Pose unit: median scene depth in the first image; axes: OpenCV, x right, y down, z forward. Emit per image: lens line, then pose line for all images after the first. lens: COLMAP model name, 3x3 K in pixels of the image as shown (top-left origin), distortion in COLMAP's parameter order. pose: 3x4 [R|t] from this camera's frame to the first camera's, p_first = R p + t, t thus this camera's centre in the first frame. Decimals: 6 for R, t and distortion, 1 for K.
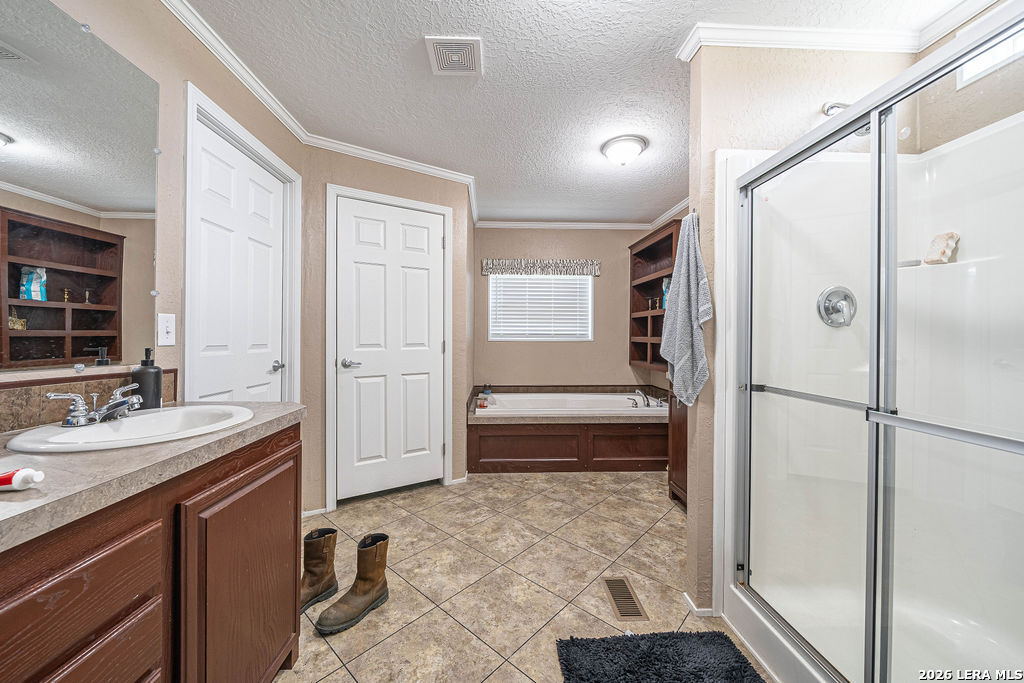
lens RADIAL K [[361.2, 0, 507.3], [0, 361.2, 350.6], [0, 0, 1]] dist [-0.006353, -0.000081]
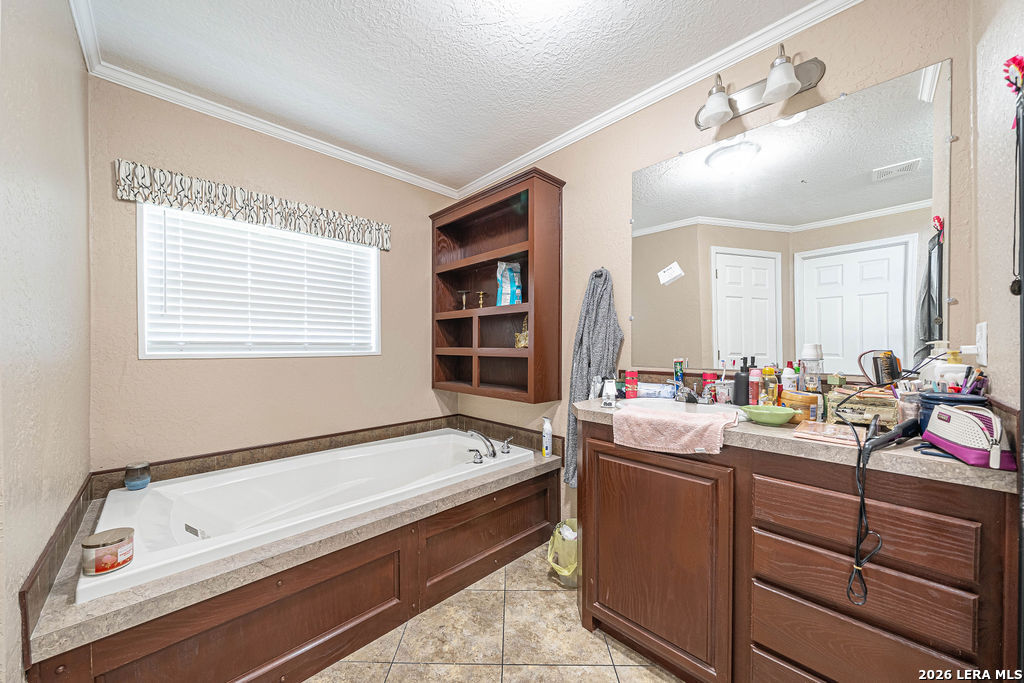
lens RADIAL K [[361.2, 0, 507.3], [0, 361.2, 350.6], [0, 0, 1]] dist [-0.006353, -0.000081]
pose [[0.744904, -0.010290, 0.667093, -0.012022], [0.030627, 0.999354, -0.018784, -0.015735], [-0.666469, 0.034424, 0.744738, 0.410246]]
